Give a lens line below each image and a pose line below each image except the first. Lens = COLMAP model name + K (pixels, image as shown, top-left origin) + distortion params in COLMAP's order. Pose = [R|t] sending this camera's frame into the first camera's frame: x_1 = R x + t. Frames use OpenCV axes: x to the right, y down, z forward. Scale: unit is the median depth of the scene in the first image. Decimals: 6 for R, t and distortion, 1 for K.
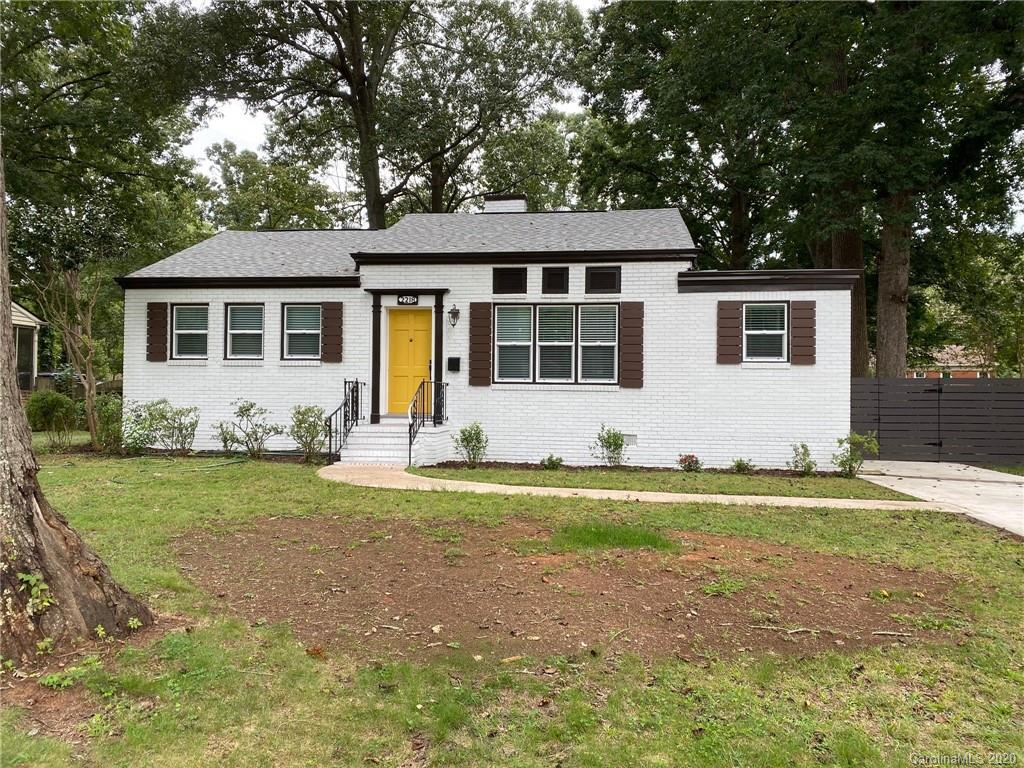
lens RADIAL K [[788.3, 0, 513.2], [0, 788.3, 380.7], [0, 0, 1]] dist [0.027410, -0.023683]
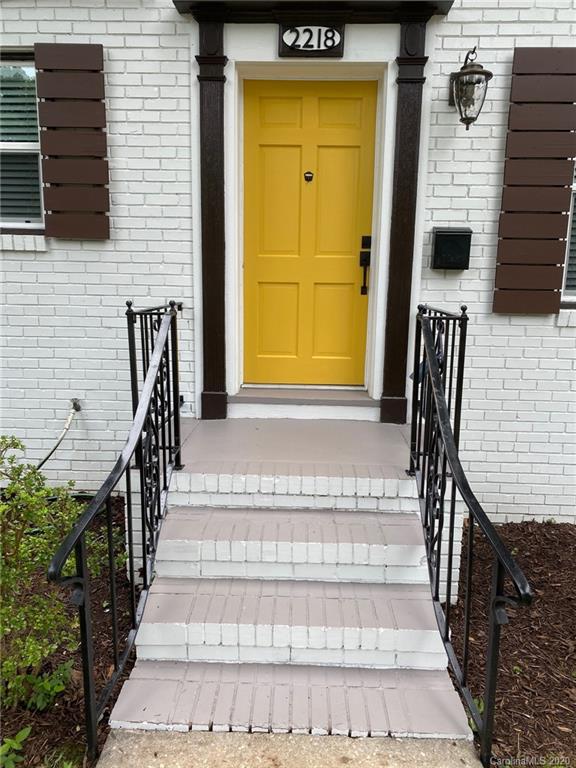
lens RADIAL K [[591.3, 0, 287.8], [0, 591.3, 384.9], [0, 0, 1]] dist [0.027410, -0.023683]
pose [[0.996977, -0.007621, 0.077322, -0.162307], [-0.006958, 0.982422, 0.186544, -0.010690], [-0.077384, -0.186518, 0.979399, 0.739587]]
